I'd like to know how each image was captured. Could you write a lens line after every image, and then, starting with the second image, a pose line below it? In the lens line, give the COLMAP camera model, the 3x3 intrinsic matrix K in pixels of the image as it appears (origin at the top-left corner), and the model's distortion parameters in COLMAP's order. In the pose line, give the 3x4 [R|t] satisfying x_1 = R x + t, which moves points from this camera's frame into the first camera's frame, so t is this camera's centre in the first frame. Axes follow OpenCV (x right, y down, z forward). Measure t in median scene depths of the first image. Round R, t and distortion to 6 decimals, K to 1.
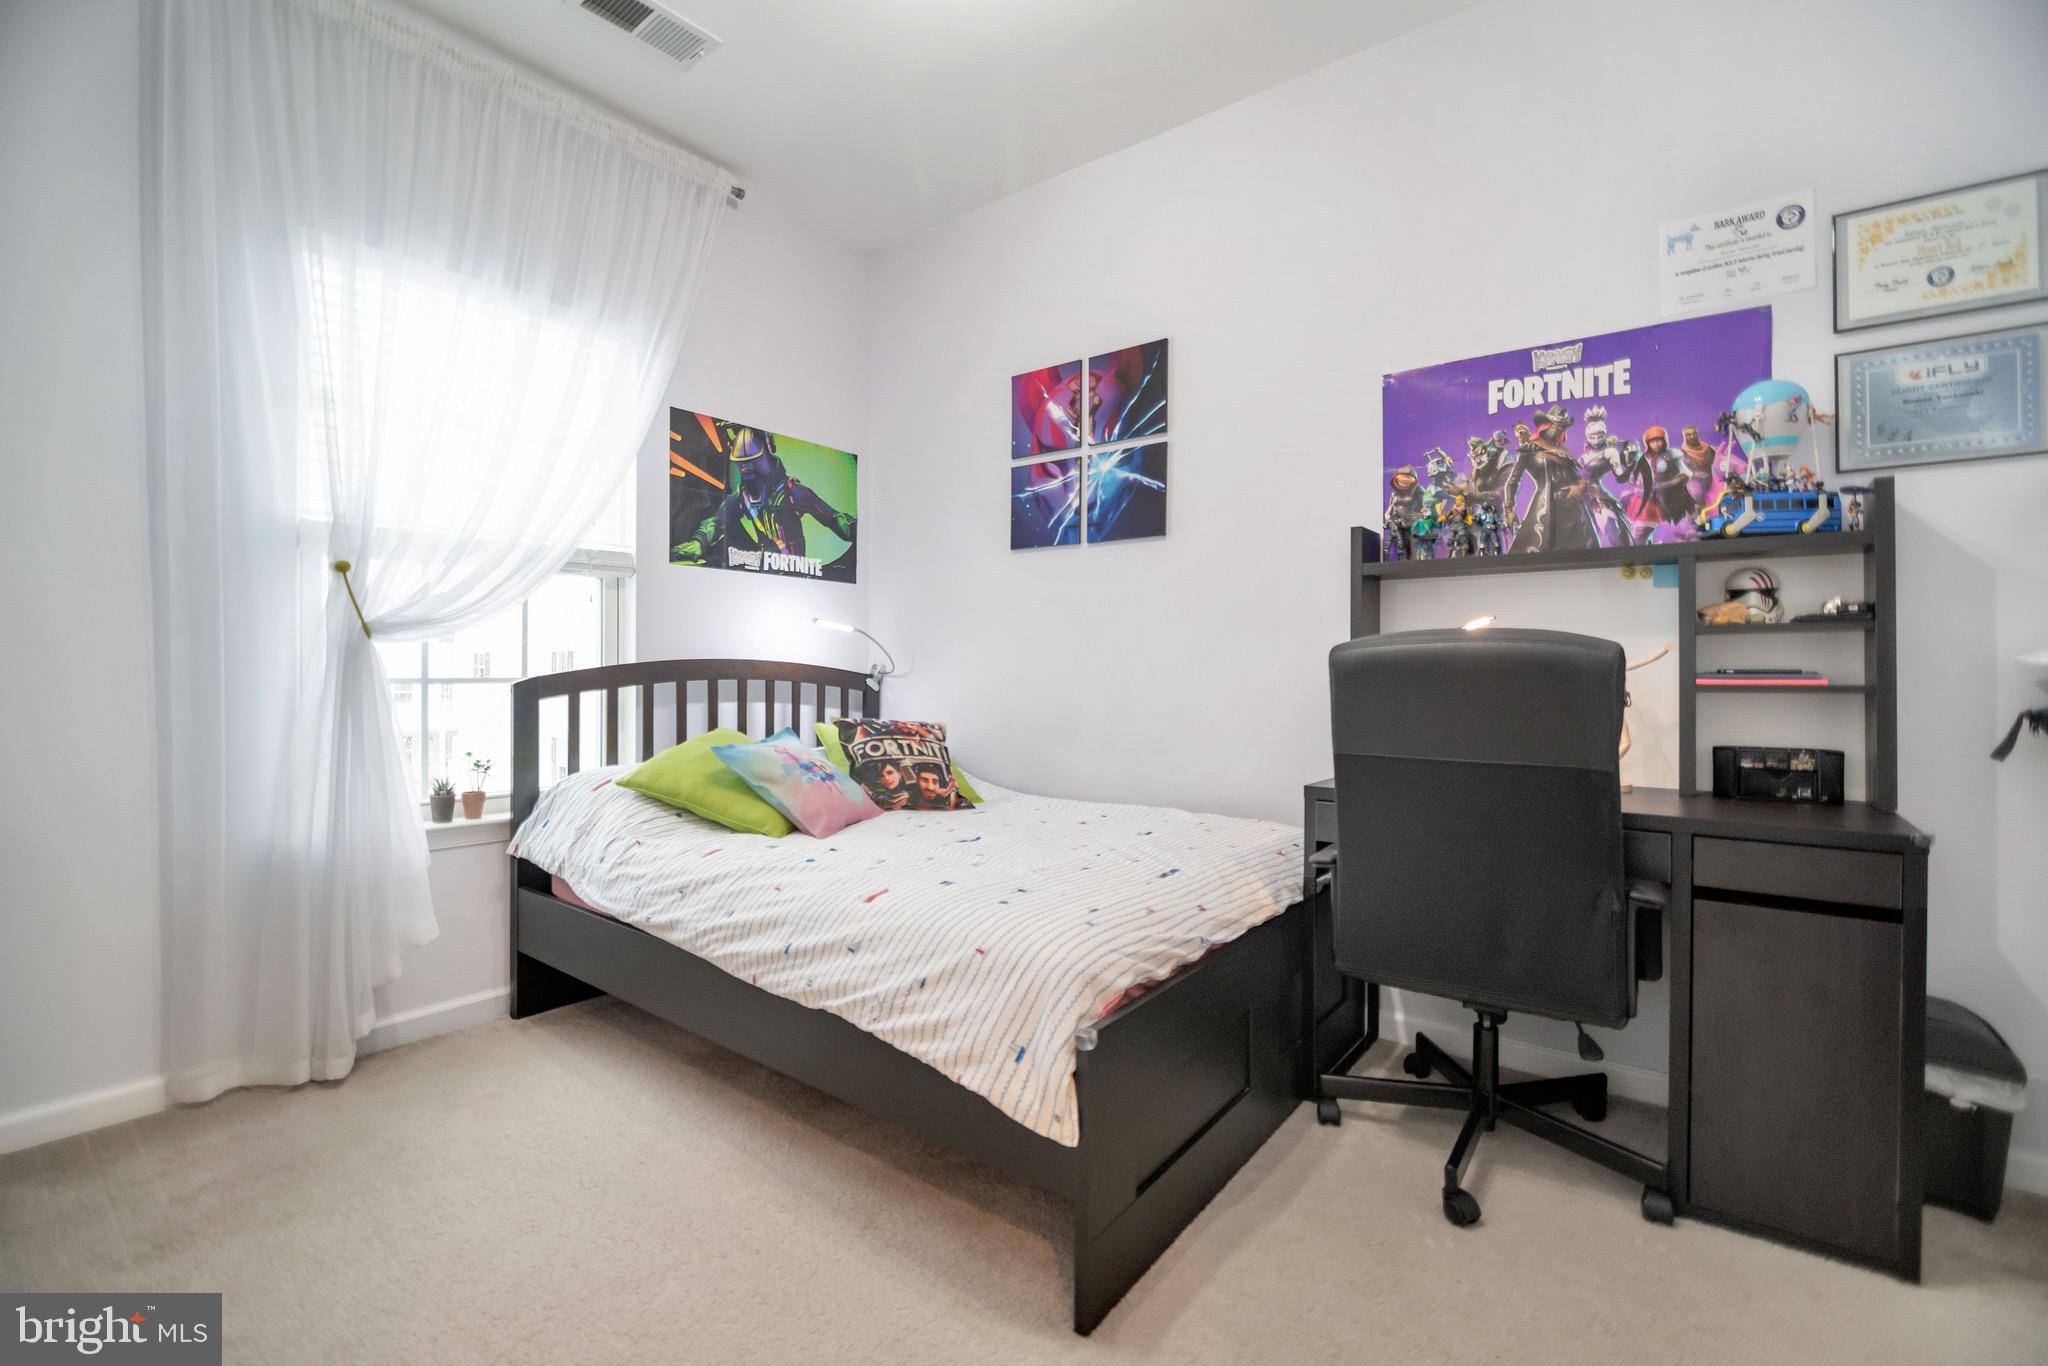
lens RADIAL K [[873.7, 0, 1019.5], [0, 873.7, 676.1], [0, 0, 1]] dist [-0.015382, -0.002615]
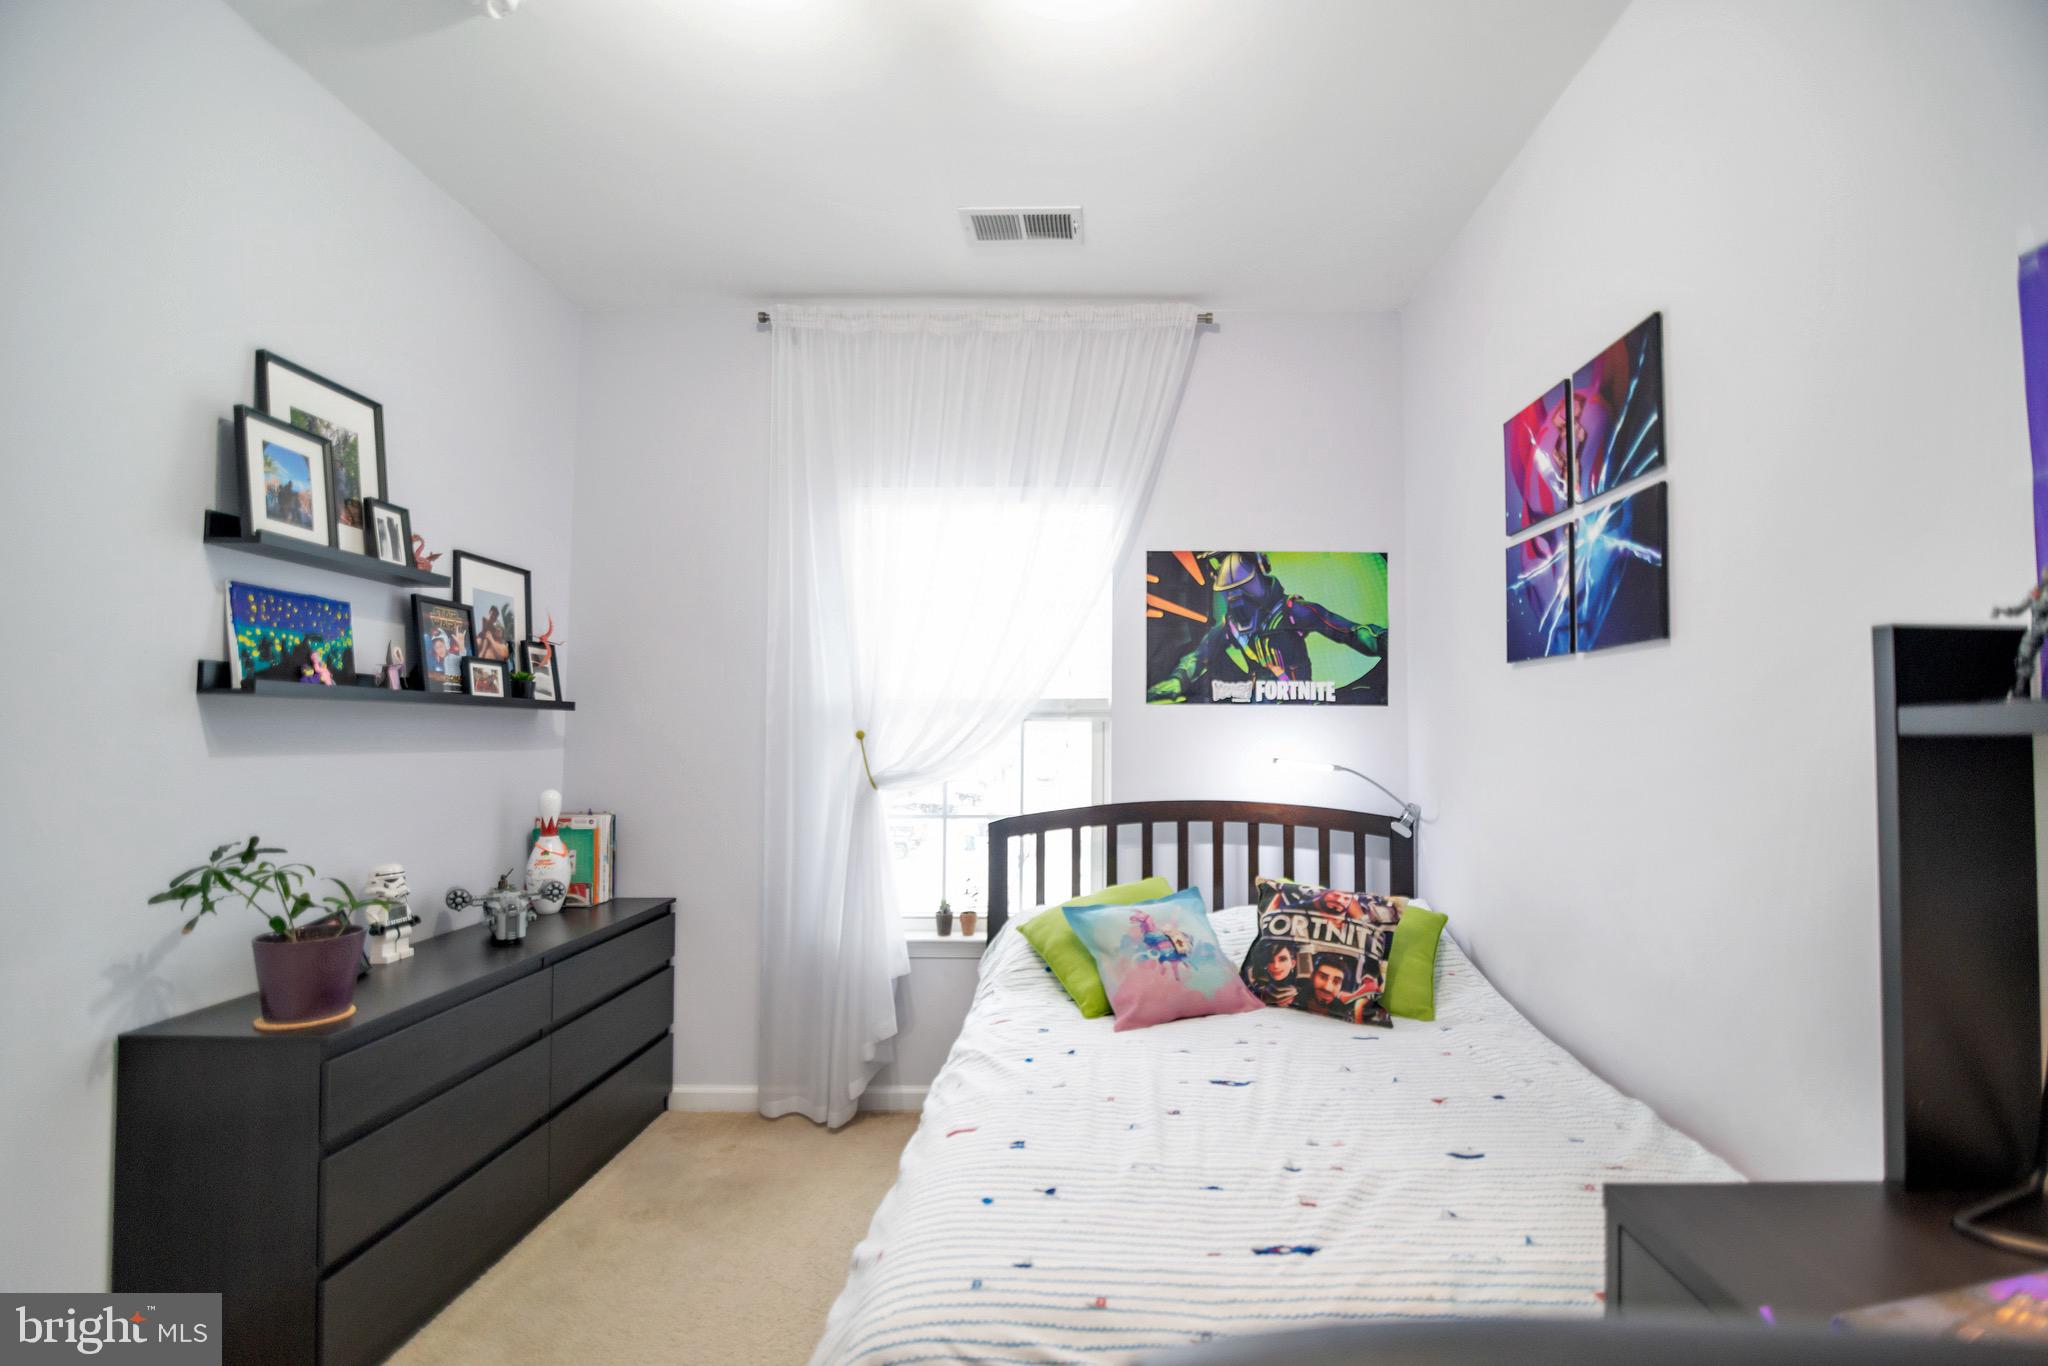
lens RADIAL K [[873.7, 0, 1007.2], [0, 873.7, 715.0], [0, 0, 1]] dist [-0.015382, -0.002615]
pose [[0.617563, -0.034301, -0.785773, 0.311278], [-0.006899, 0.998774, -0.049022, -0.069165], [0.786491, 0.035695, 0.616570, 0.259348]]
